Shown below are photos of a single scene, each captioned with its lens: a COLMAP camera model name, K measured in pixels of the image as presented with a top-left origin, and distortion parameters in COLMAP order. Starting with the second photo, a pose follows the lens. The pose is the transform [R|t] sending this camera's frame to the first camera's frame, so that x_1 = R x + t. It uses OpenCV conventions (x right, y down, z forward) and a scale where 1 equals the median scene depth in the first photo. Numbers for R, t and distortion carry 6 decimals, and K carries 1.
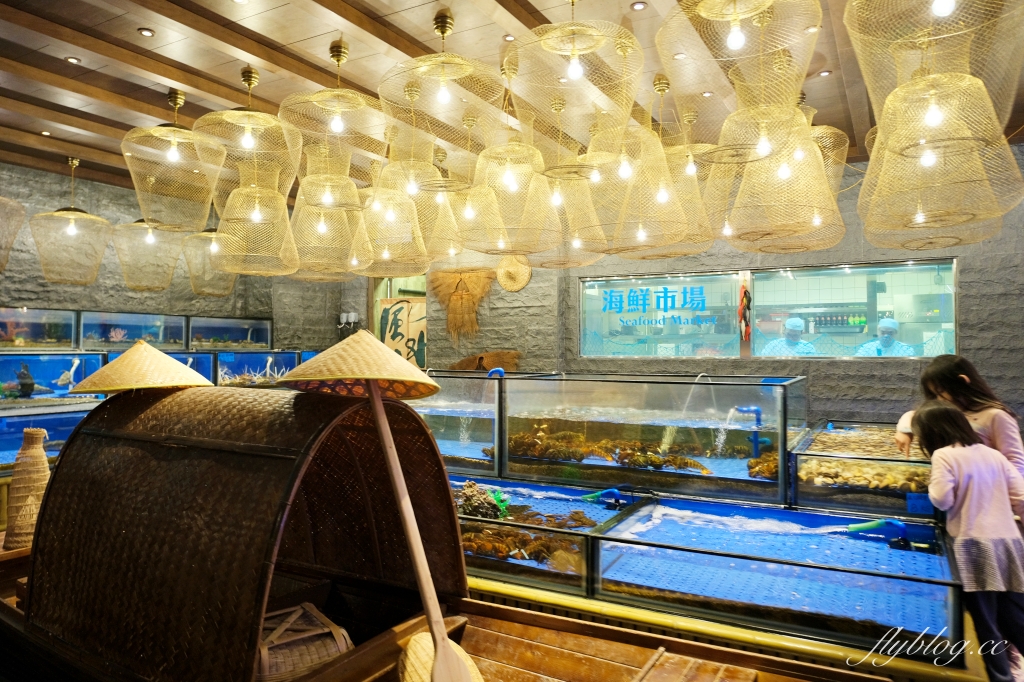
lens RADIAL K [[697.8, 0, 512.1], [0, 697.8, 342.3], [0, 0, 1]] dist [0.002061, 0.000729]
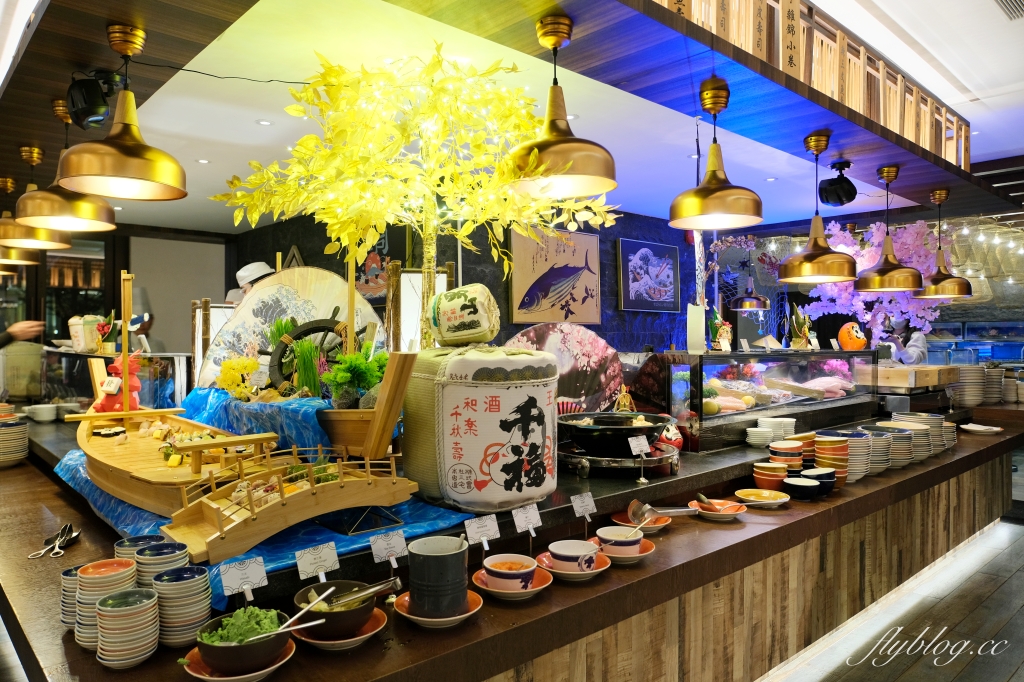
lens RADIAL K [[697.8, 0, 512.3], [0, 697.8, 341.7], [0, 0, 1]] dist [0.002061, 0.000729]
pose [[-0.315255, 0.003822, -0.948999, 1.685533], [0.005290, 0.999983, 0.002270, 0.001928], [0.948992, -0.004304, -0.315270, 0.346456]]
